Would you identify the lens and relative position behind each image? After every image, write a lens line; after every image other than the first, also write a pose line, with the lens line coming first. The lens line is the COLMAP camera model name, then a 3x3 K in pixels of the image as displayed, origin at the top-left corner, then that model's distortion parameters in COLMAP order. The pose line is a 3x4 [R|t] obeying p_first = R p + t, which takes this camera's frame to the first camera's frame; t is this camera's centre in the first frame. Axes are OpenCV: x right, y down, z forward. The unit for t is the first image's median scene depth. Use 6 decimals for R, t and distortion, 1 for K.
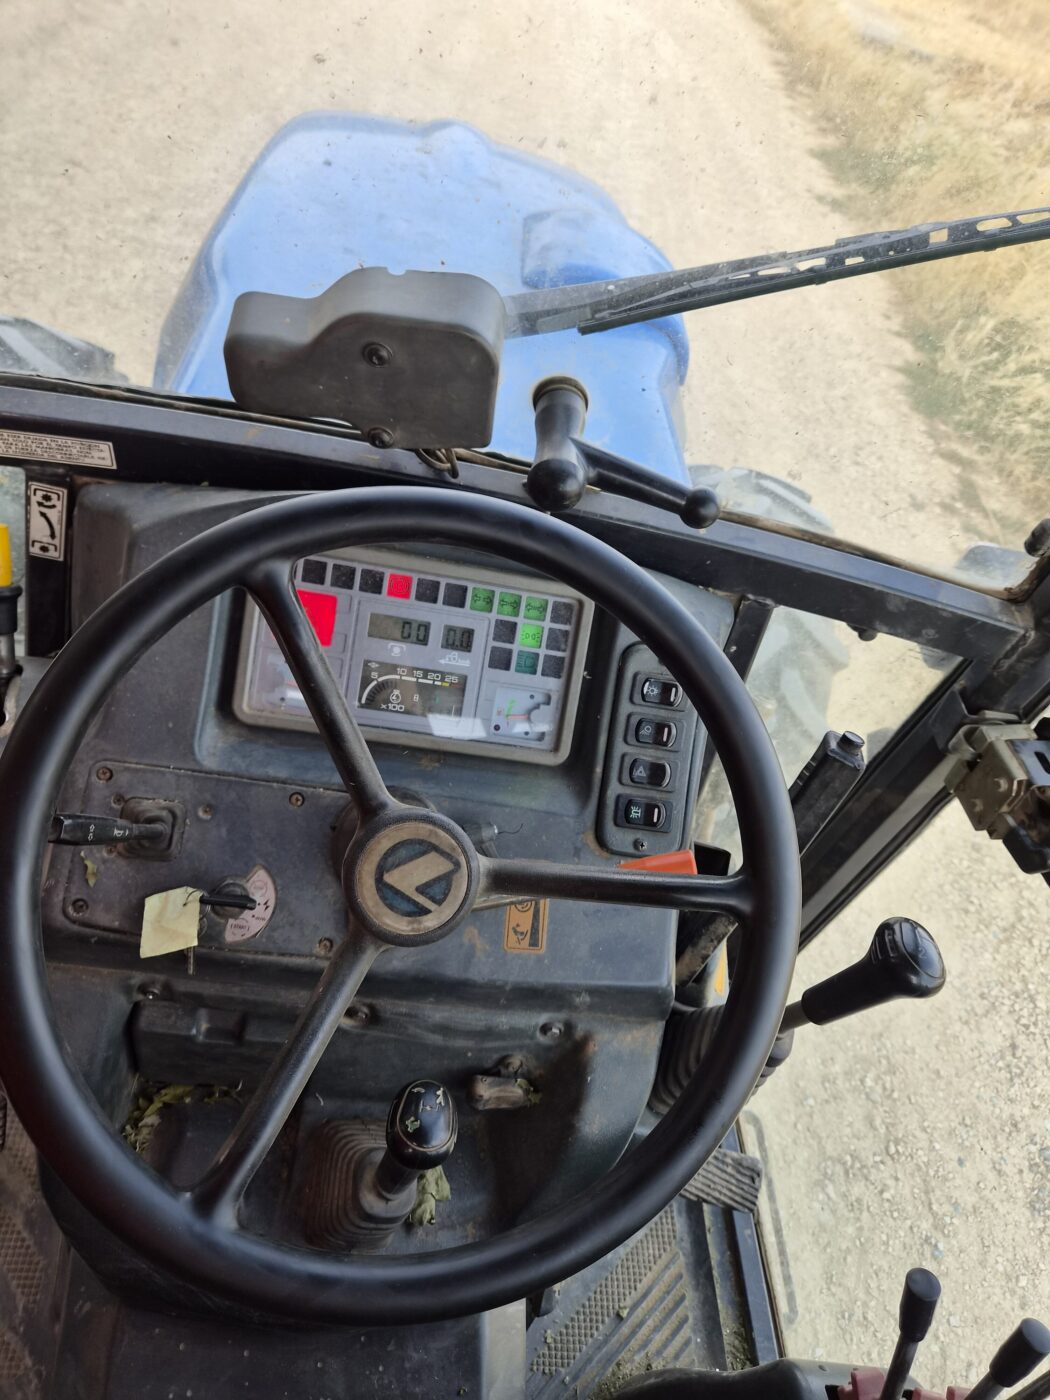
lens RADIAL K [[947.6, 0, 531.5], [0, 947.6, 714.0], [0, 0, 1]] dist [0.070769, -0.060639]
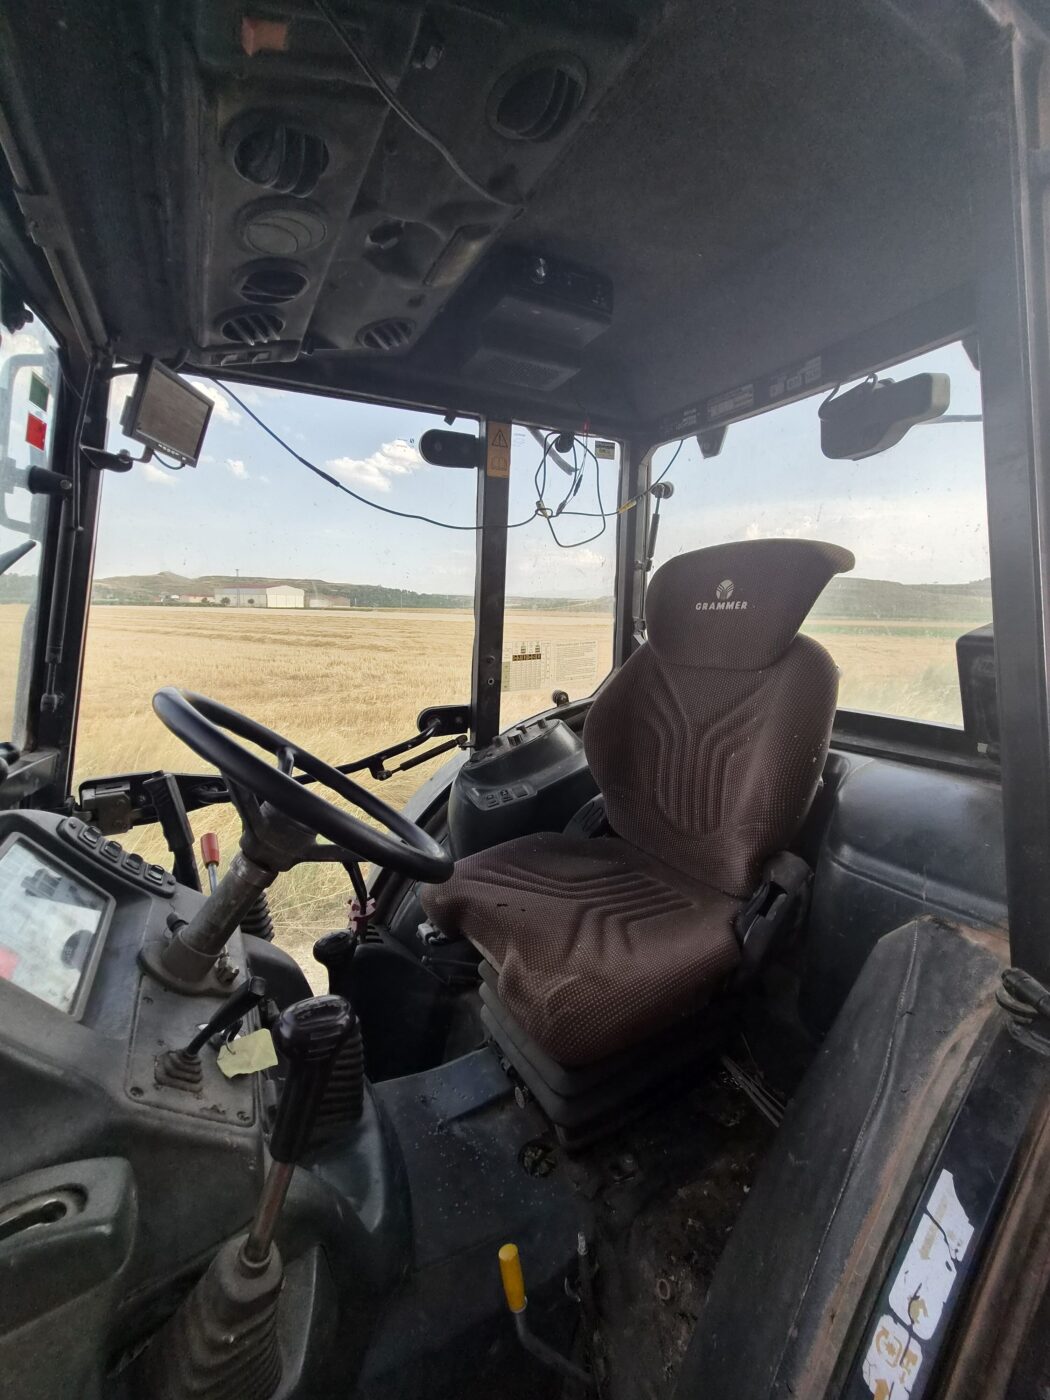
lens RADIAL K [[576.5, 0, 526.6], [0, 576.5, 688.9], [0, 0, 1]] dist [-0.000543, 0.000264]
pose [[-0.458987, -0.335532, 0.822648, -0.955135], [0.554161, 0.615623, 0.560281, -0.323080], [-0.694433, 0.713041, -0.096624, 0.364935]]
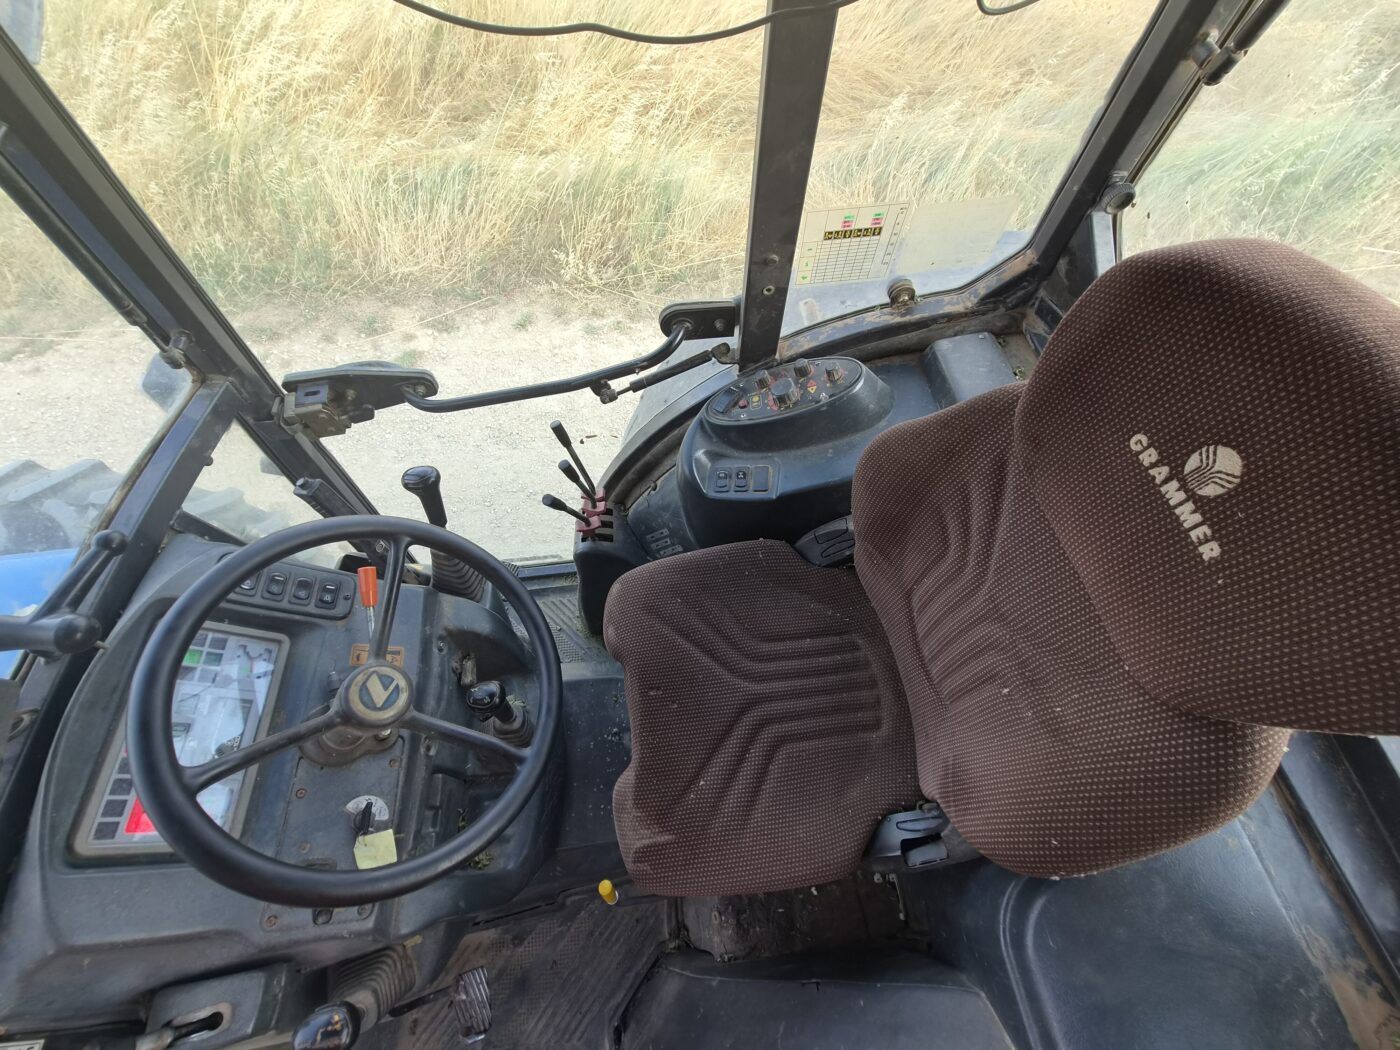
lens RADIAL K [[576.5, 0, 691.2], [0, 576.5, 524.3], [0, 0, 1]] dist [-0.000543, 0.000264]
pose [[-0.074002, -0.955291, 0.286255, -0.125715], [0.716032, 0.148896, 0.682003, -0.173944], [-0.694133, 0.255437, 0.673001, -0.284452]]
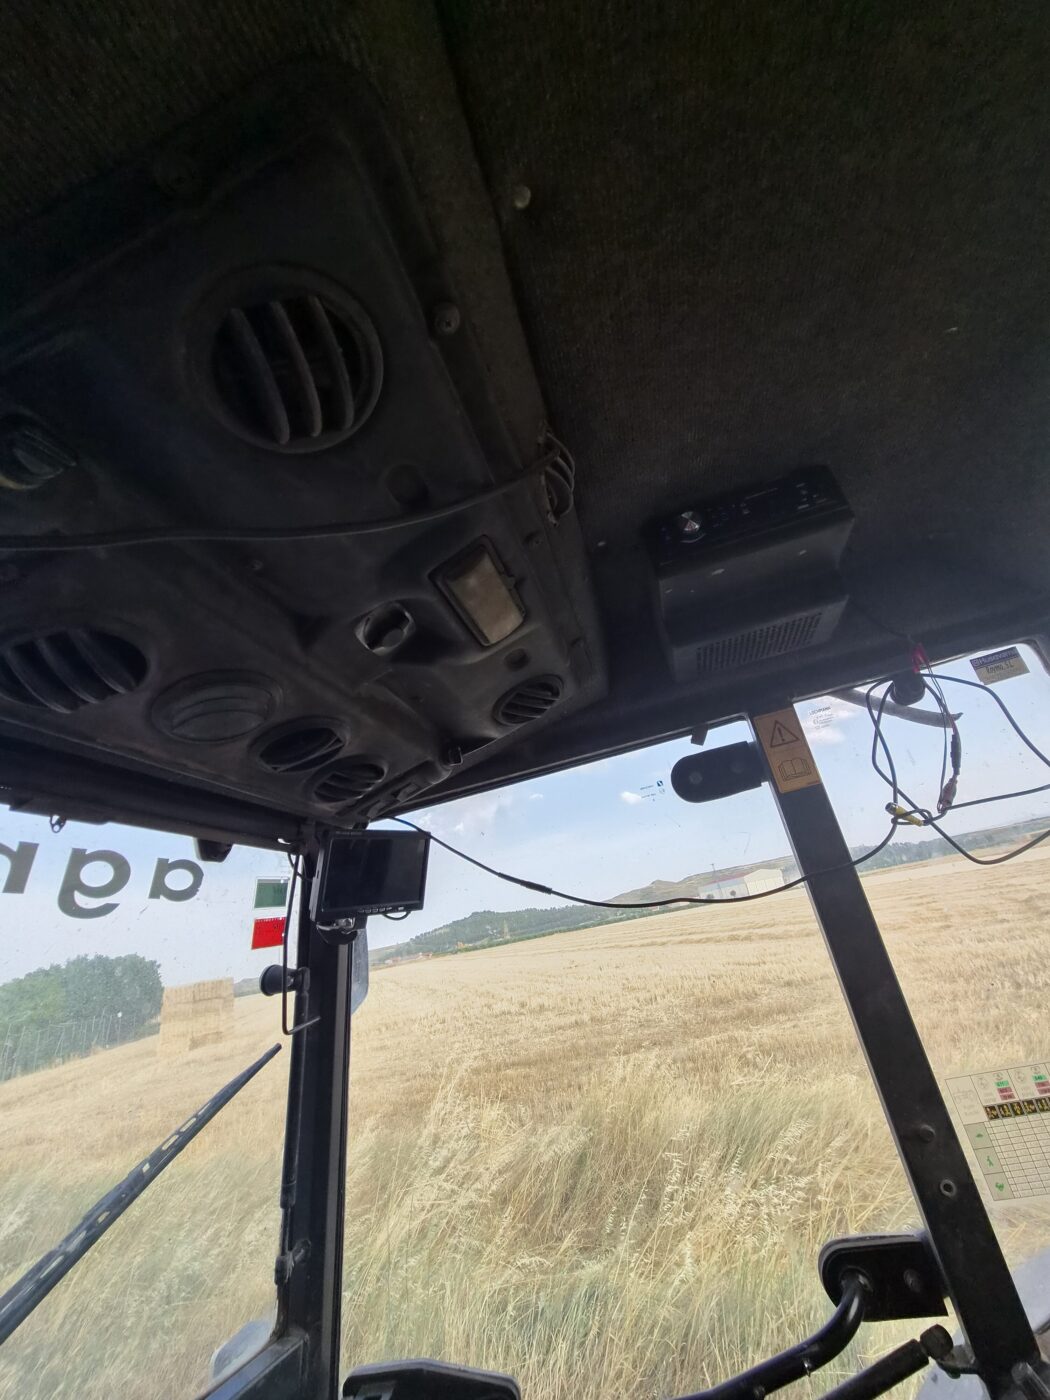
lens RADIAL K [[576.5, 0, 526.6], [0, 576.5, 688.9], [0, 0, 1]] dist [-0.000543, 0.000264]
pose [[0.233577, 0.131459, 0.963411, -0.471427], [0.841635, 0.468842, -0.268027, -0.027814], [-0.486922, 0.873445, -0.001130, -0.098529]]
